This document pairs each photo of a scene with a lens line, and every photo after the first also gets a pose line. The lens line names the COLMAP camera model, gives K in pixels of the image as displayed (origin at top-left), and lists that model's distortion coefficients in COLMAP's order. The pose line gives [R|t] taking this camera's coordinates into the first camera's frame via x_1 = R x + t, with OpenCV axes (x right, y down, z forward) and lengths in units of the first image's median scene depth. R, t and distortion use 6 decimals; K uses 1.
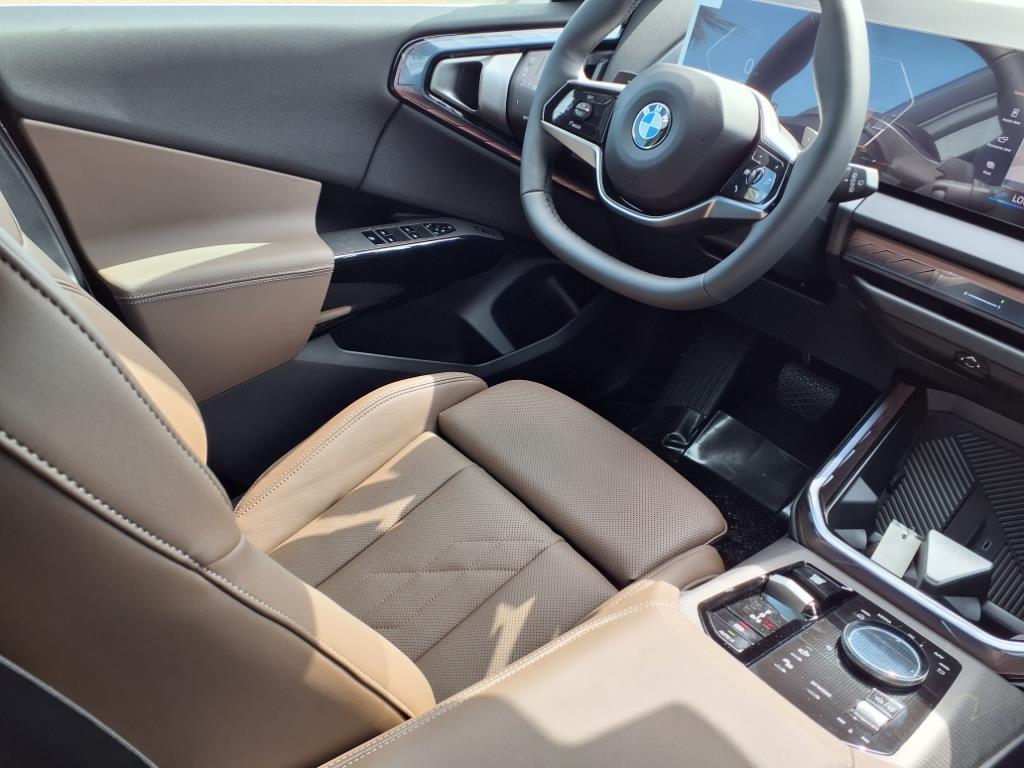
lens RADIAL K [[833.3, 0, 512.0], [0, 833.3, 384.0], [0, 0, 1]] dist [0.096491, -0.126940]
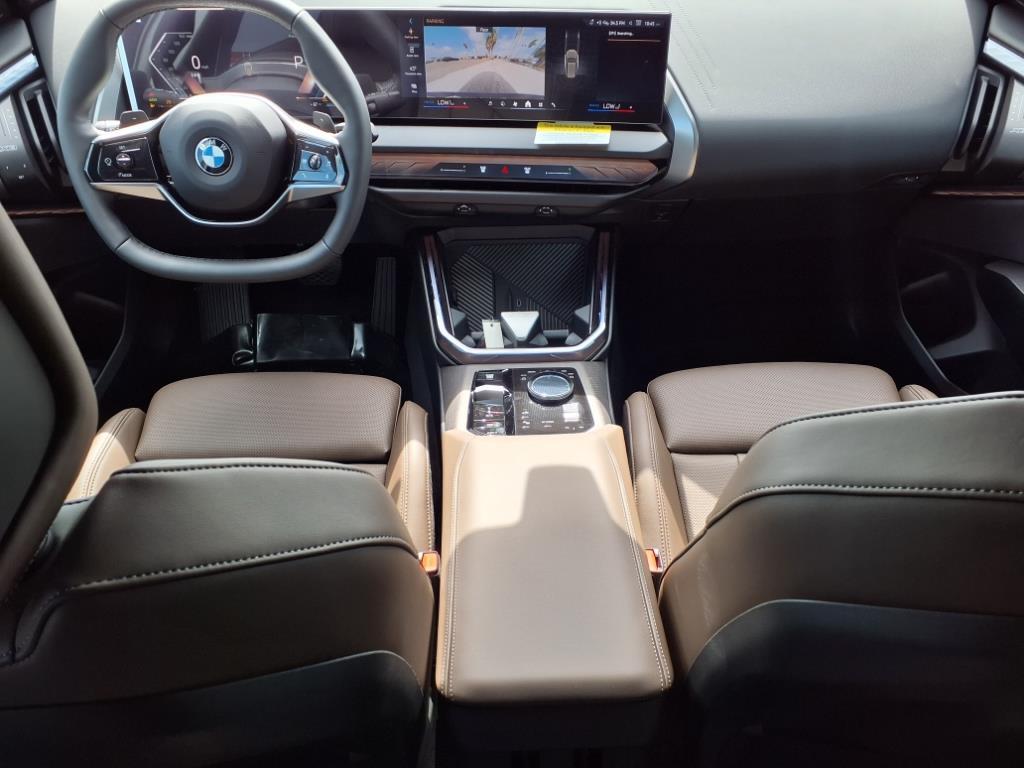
lens RADIAL K [[833.3, 0, 512.0], [0, 833.3, 384.0], [0, 0, 1]] dist [0.096491, -0.126940]
pose [[0.616634, -0.573831, 0.538962, -0.437941], [0.461223, 0.818145, 0.343384, -0.259350], [-0.637993, 0.036840, 0.769160, -0.241051]]
